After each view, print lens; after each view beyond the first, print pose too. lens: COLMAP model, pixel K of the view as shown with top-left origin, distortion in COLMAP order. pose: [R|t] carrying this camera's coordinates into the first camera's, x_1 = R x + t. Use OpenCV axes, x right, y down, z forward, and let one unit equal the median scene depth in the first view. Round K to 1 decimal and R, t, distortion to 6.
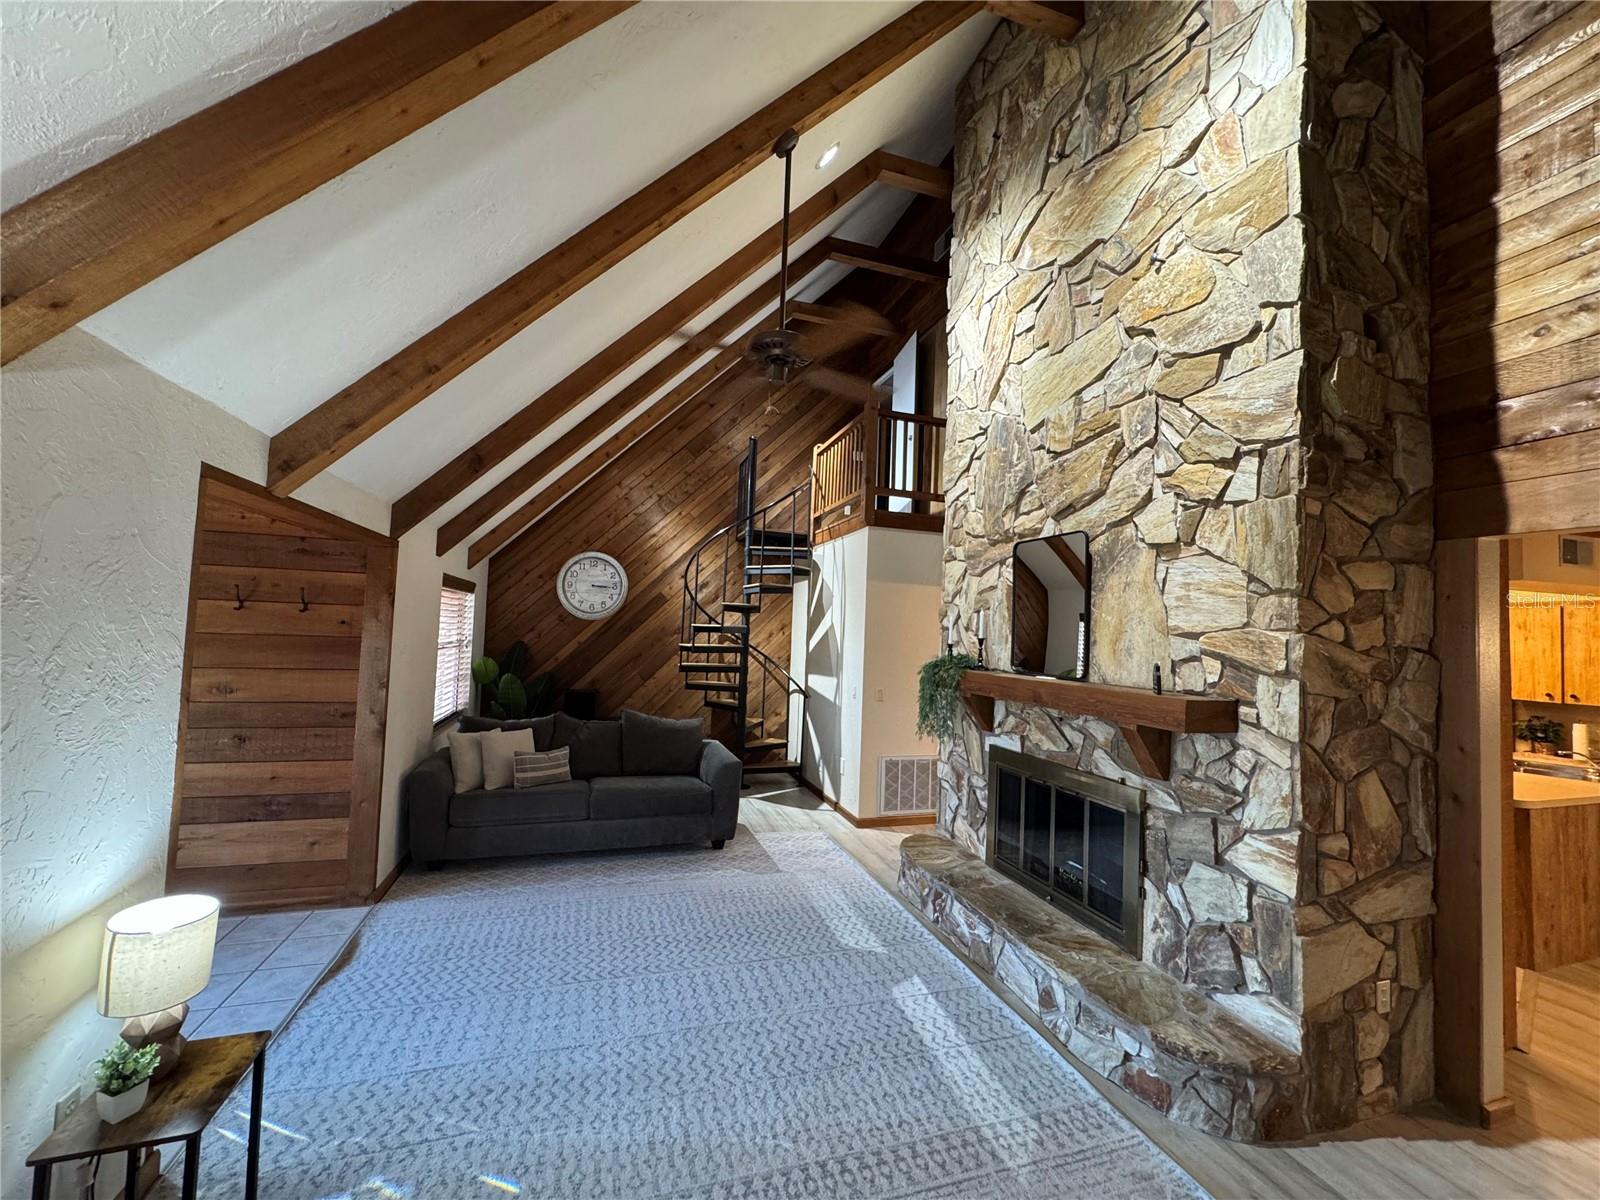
lens RADIAL K [[637.6, 0, 795.5], [0, 637.6, 598.7], [0, 0, 1]] dist [0.001076, 0.000019]
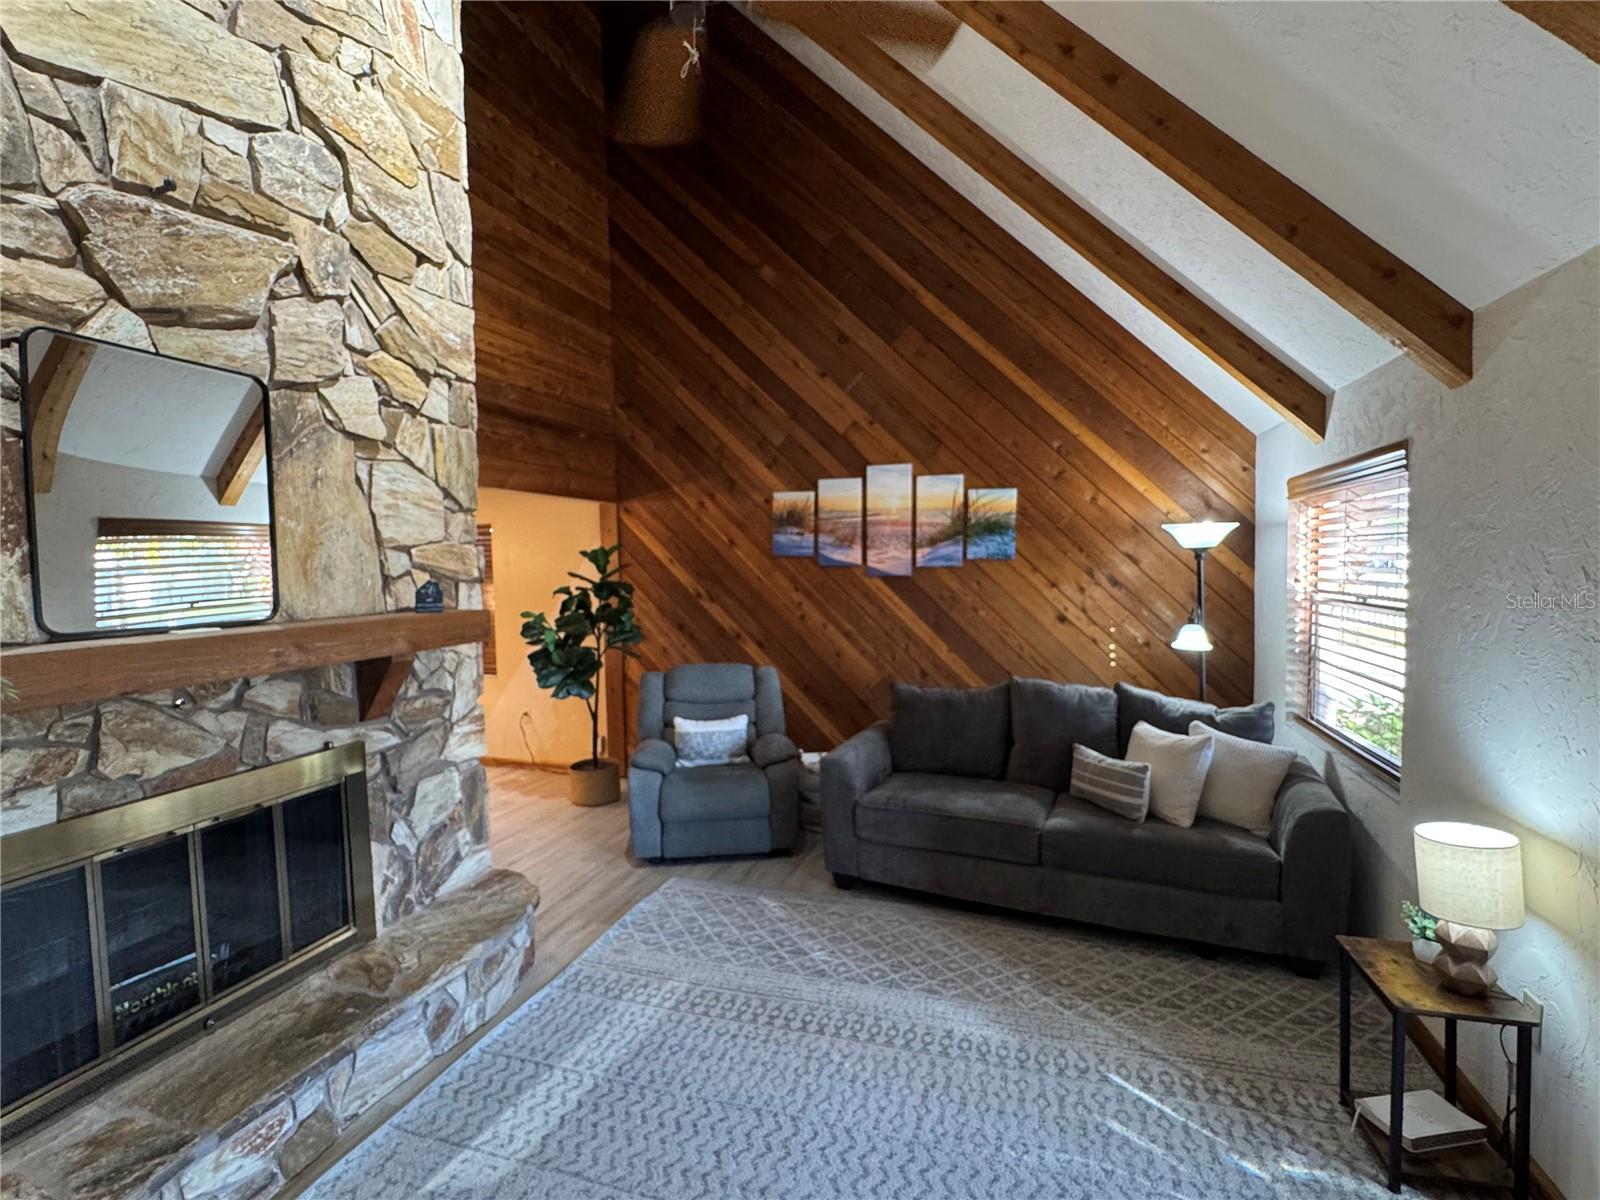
lens RADIAL K [[760.8, 0, 795.8], [0, 760.8, 603.6], [0, 0, 1]] dist [-0.008509, 0.000098]
pose [[-0.820525, -0.050401, 0.569384, -0.430933], [-0.037468, 0.998705, 0.034409, 0.070656], [-0.570381, 0.006900, -0.821351, 1.425601]]
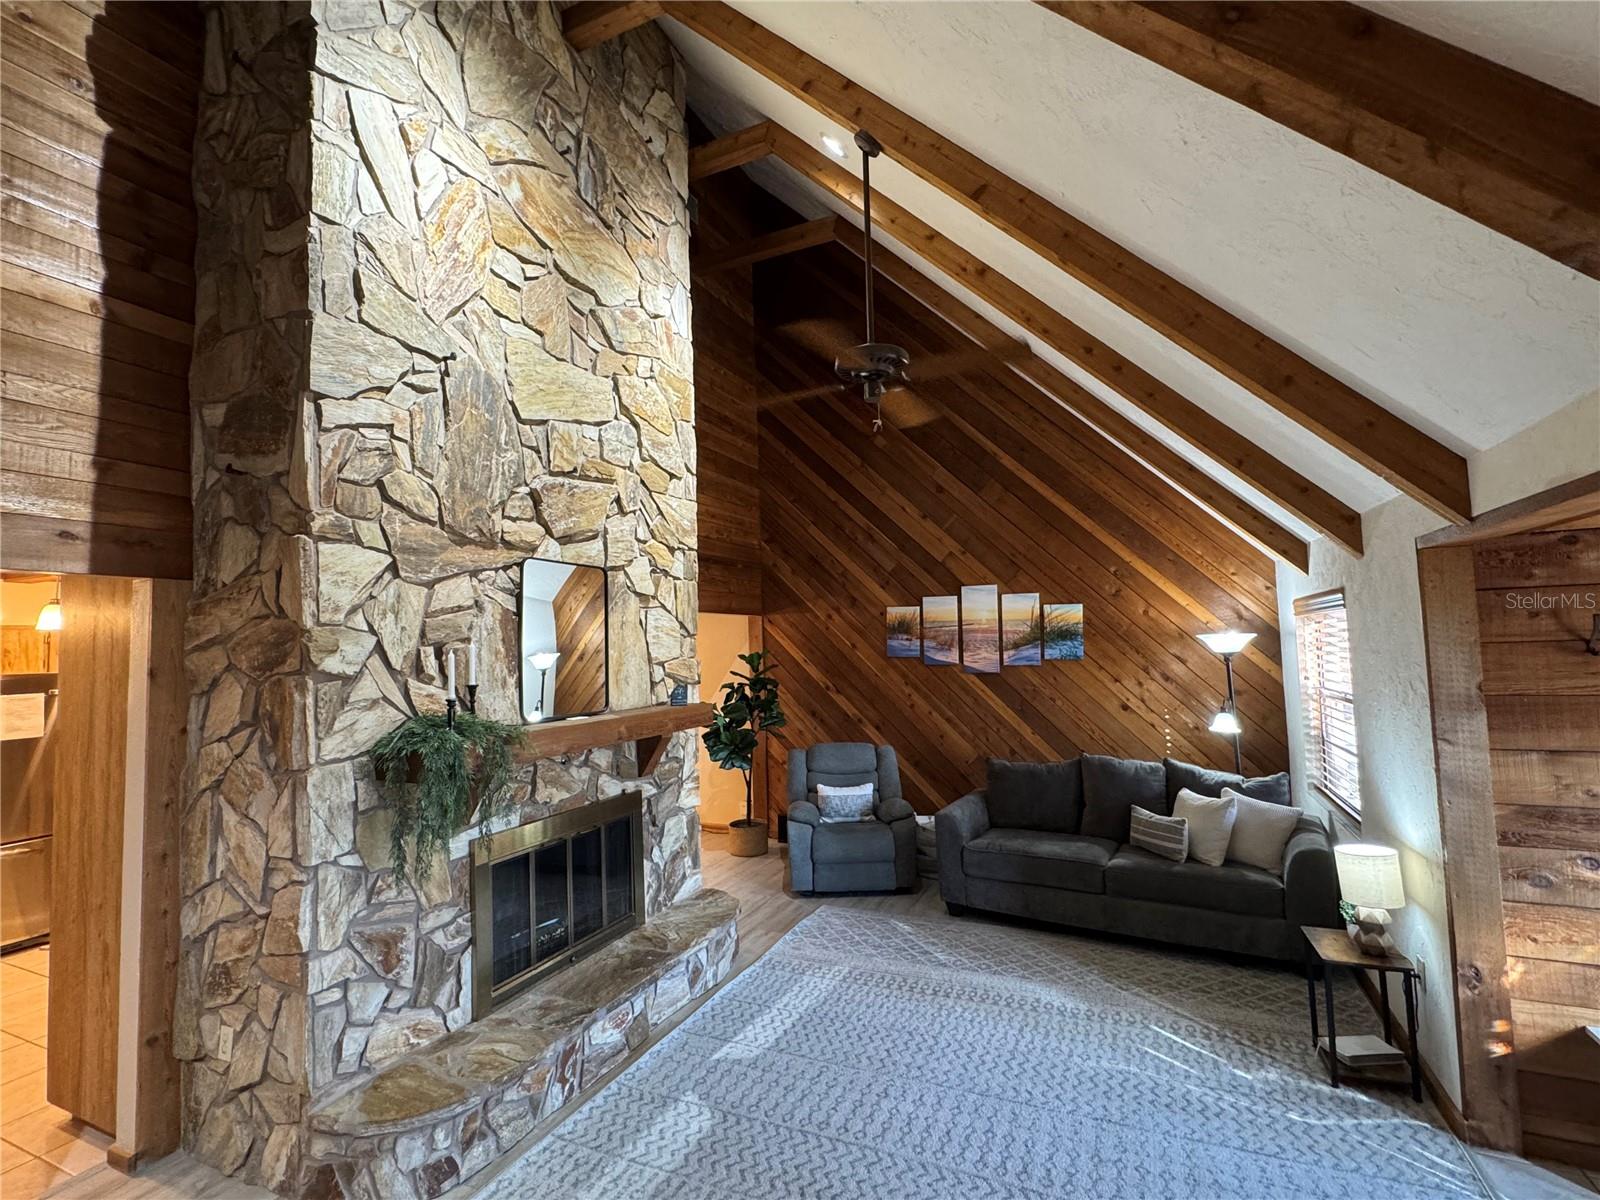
lens RADIAL K [[760.8, 0, 790.8], [0, 760.8, 600.1], [0, 0, 1]] dist [-0.008509, 0.000098]
pose [[-0.748791, 0.027315, 0.662243, -0.652322], [-0.030143, 0.996713, -0.075193, 0.031989], [-0.662120, -0.076265, -0.745507, 1.879484]]
